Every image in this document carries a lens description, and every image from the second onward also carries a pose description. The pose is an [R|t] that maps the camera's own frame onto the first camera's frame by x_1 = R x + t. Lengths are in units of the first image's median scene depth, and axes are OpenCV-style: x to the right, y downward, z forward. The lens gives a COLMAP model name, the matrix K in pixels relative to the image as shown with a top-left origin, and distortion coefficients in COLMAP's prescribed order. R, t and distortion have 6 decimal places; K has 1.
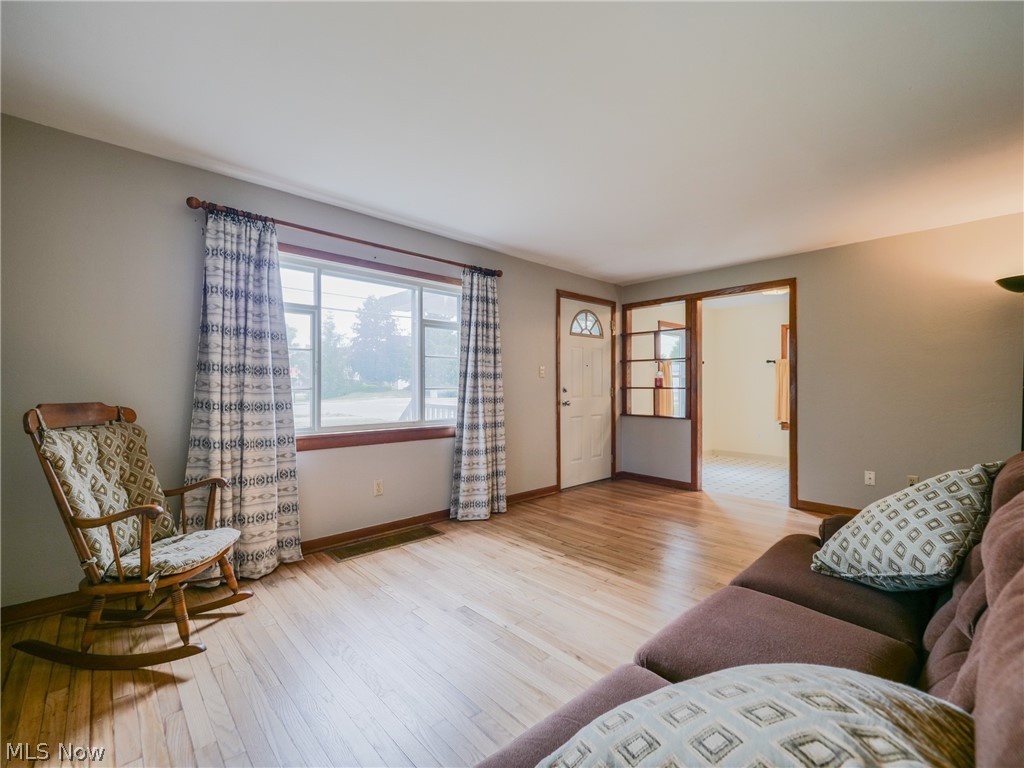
lens RADIAL K [[436.8, 0, 515.7], [0, 436.8, 383.2], [0, 0, 1]] dist [-0.010021, 0.000099]
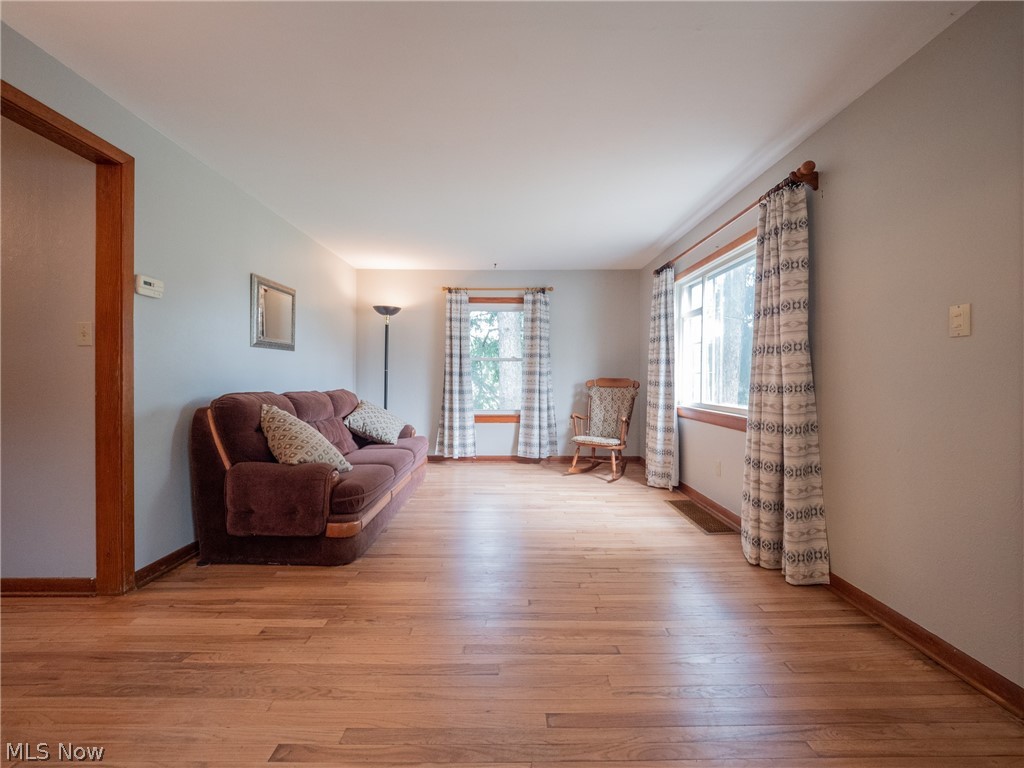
lens RADIAL K [[436.8, 0, 515.7], [0, 436.8, 383.2], [0, 0, 1]] dist [-0.010021, 0.000099]
pose [[-0.672469, 0.008558, -0.740076, 0.802367], [0.005663, 0.999963, 0.006418, 0.029893], [0.740104, 0.000125, -0.672493, 1.390187]]
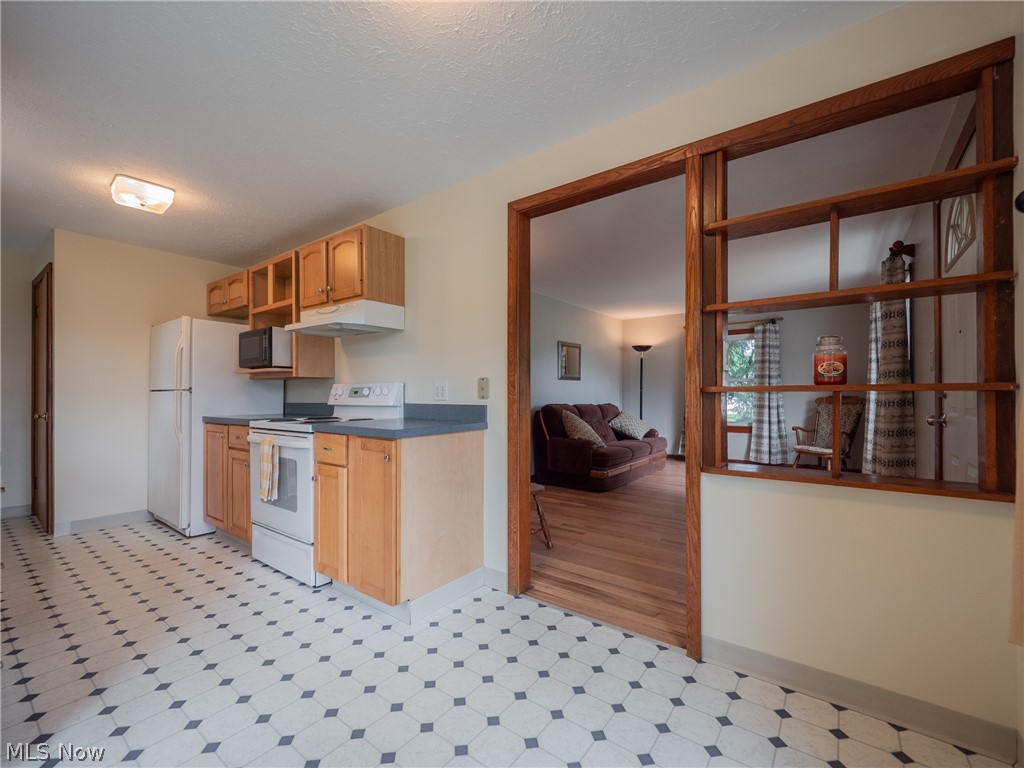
lens RADIAL K [[436.8, 0, 515.7], [0, 436.8, 383.2], [0, 0, 1]] dist [-0.010021, 0.000099]
pose [[-0.982989, -0.001968, -0.183655, 0.915362], [0.004732, 0.999339, -0.036037, 0.030167], [0.183605, -0.036293, -0.982330, 1.793861]]
